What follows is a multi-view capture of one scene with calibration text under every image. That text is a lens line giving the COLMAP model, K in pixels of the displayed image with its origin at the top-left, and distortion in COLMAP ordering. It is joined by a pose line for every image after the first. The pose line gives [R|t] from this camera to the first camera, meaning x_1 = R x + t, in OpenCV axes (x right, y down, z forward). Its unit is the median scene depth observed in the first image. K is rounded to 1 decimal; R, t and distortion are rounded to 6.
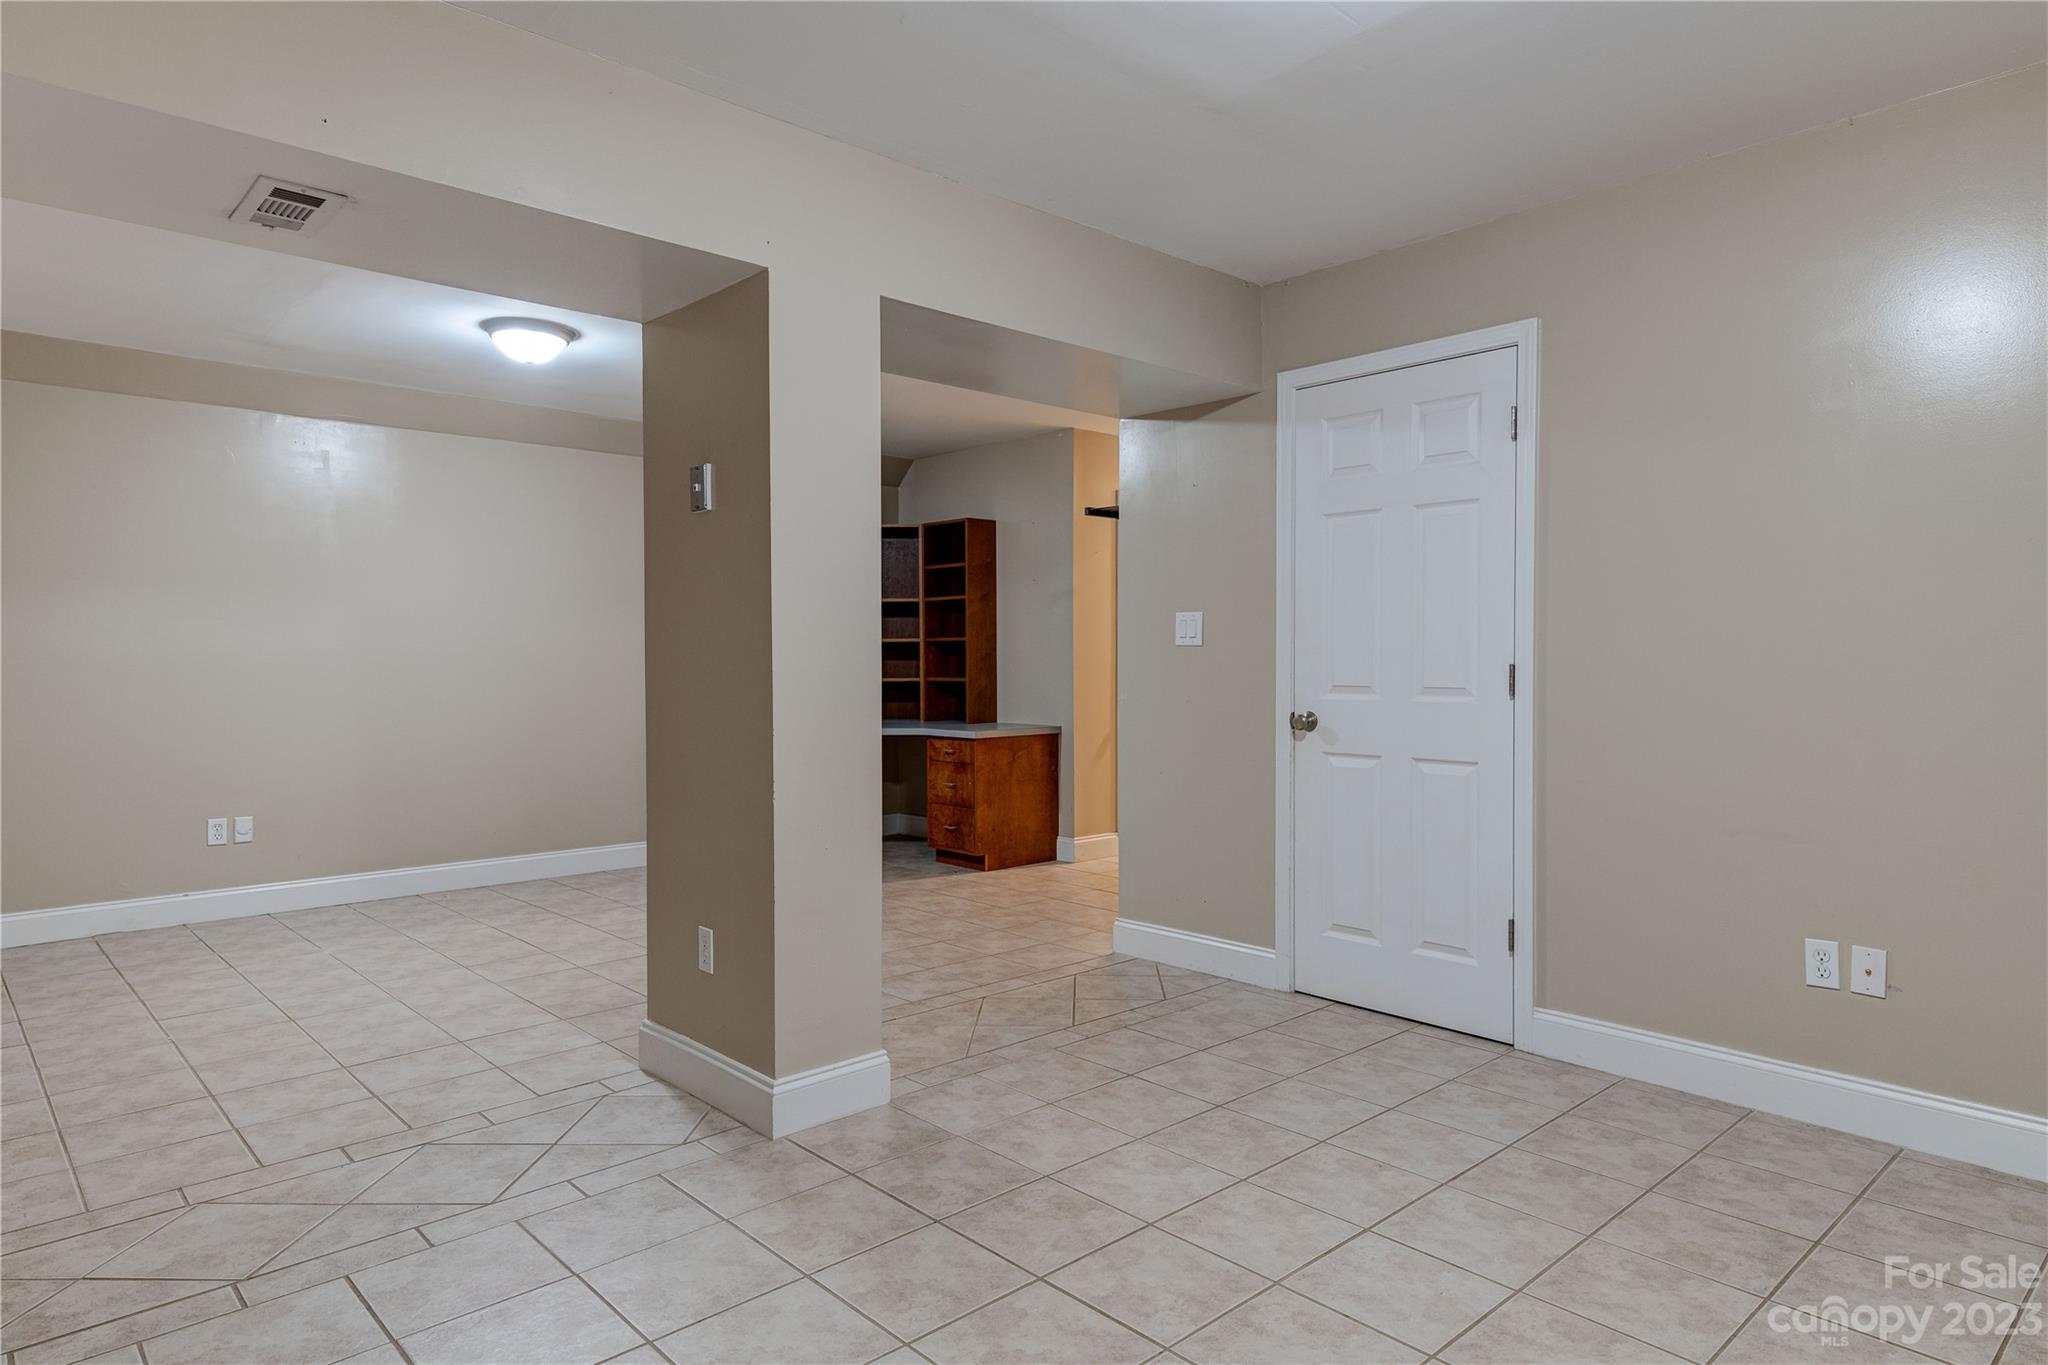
lens RADIAL K [[1193.0, 0, 1024.0], [0, 1193.0, 682.5], [0, 0, 1]] dist [0.171533, -0.000041]
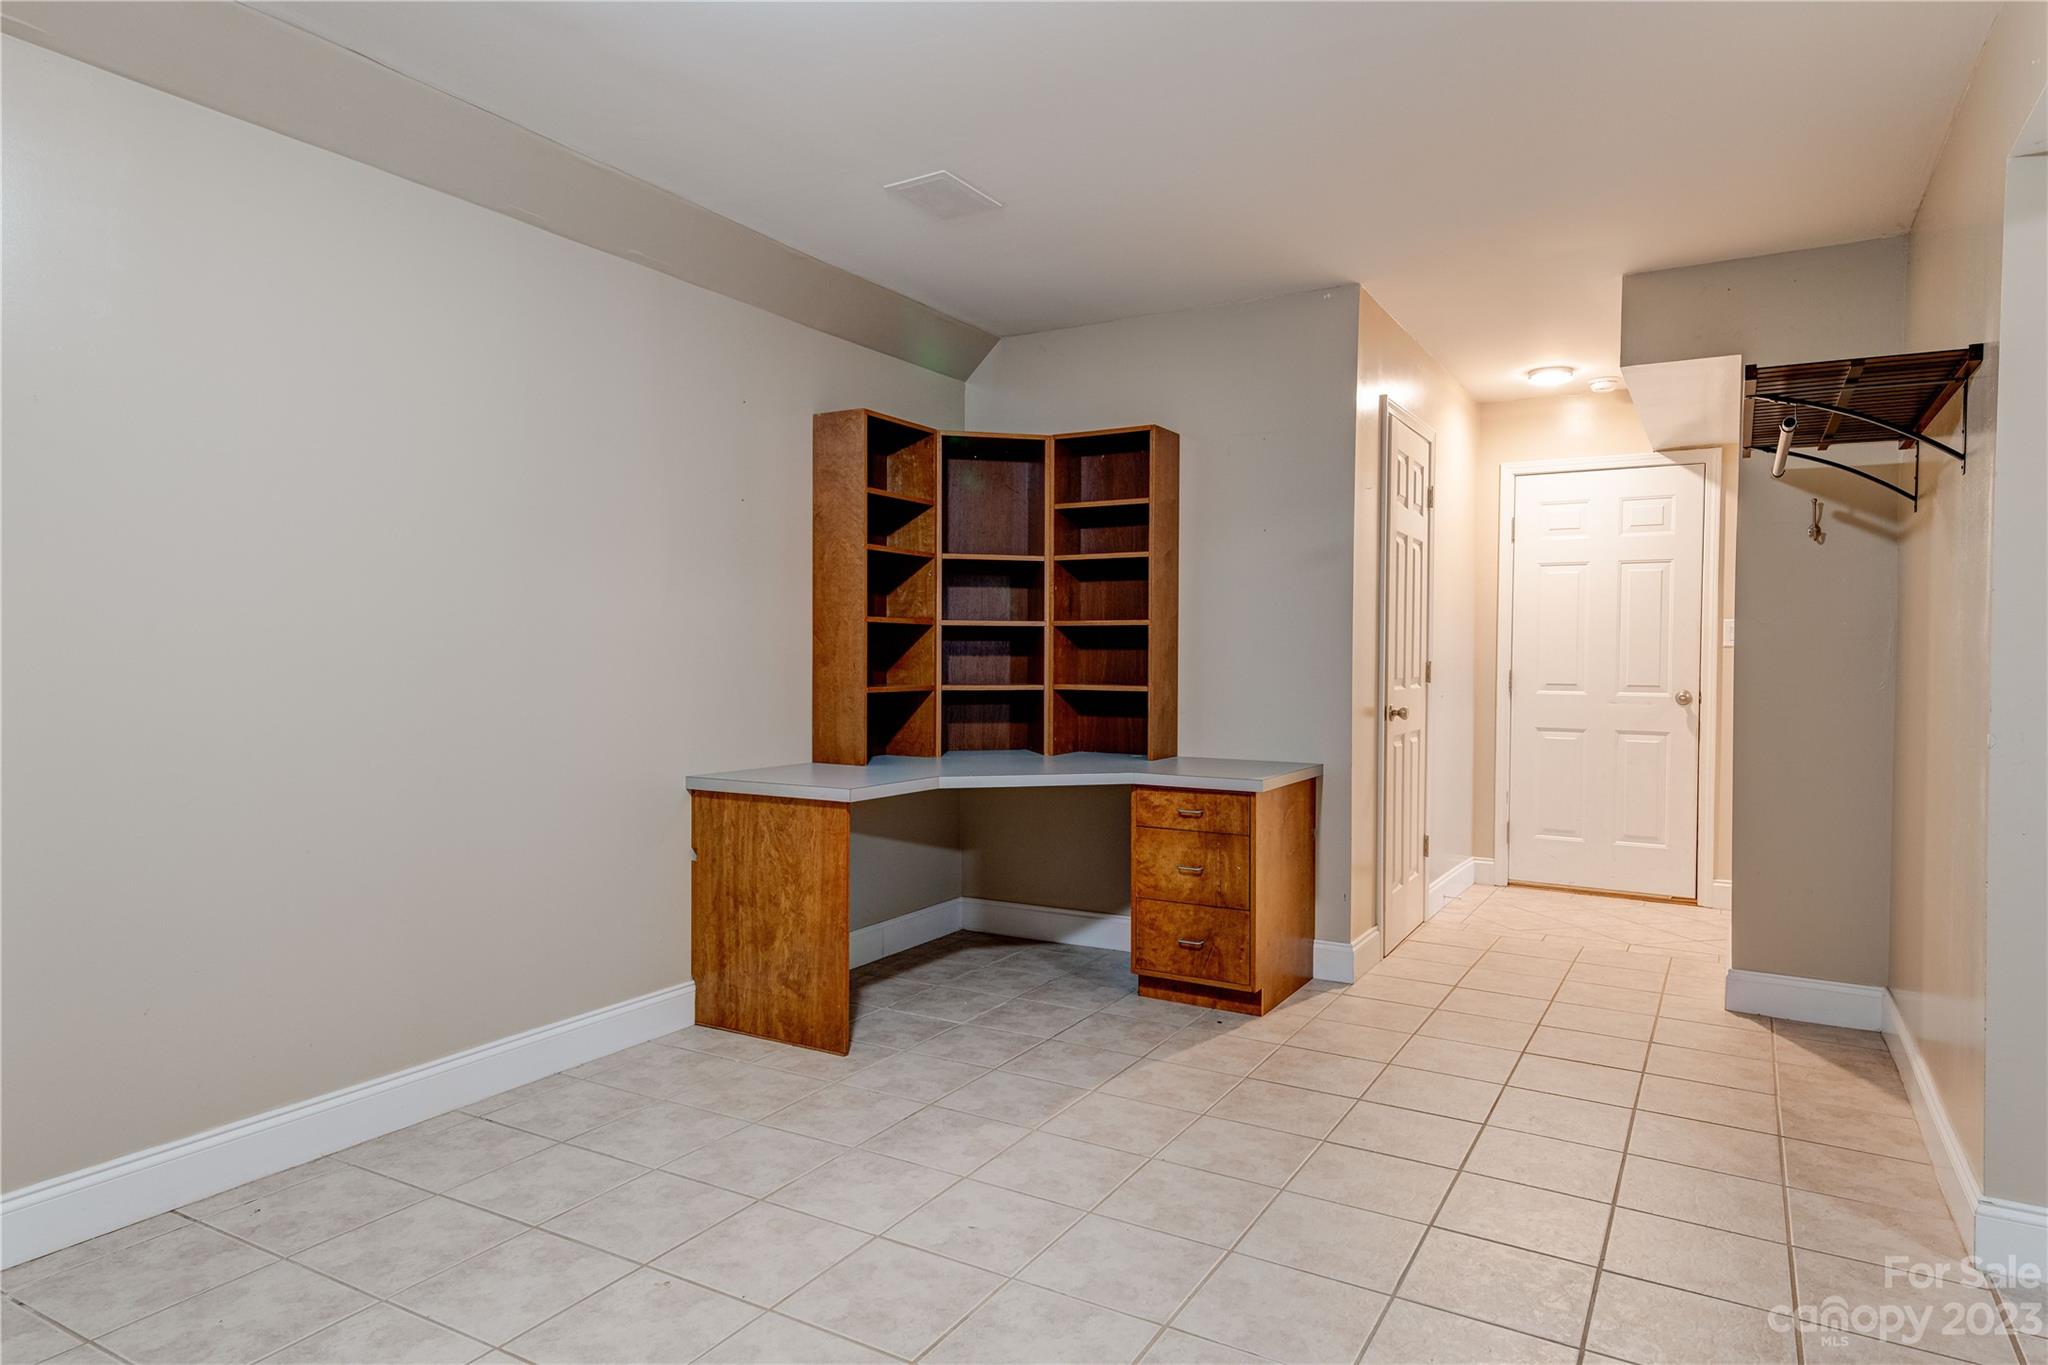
lens RADIAL K [[1174.3, 0, 1024.0], [0, 1174.3, 682.5], [0, 0, 1]] dist [-0.003707, -0.001305]
pose [[0.957958, -0.001074, 0.286906, -0.280281], [0.000234, 0.999996, 0.002962, -0.007034], [-0.286908, -0.002770, 0.957954, 0.435387]]
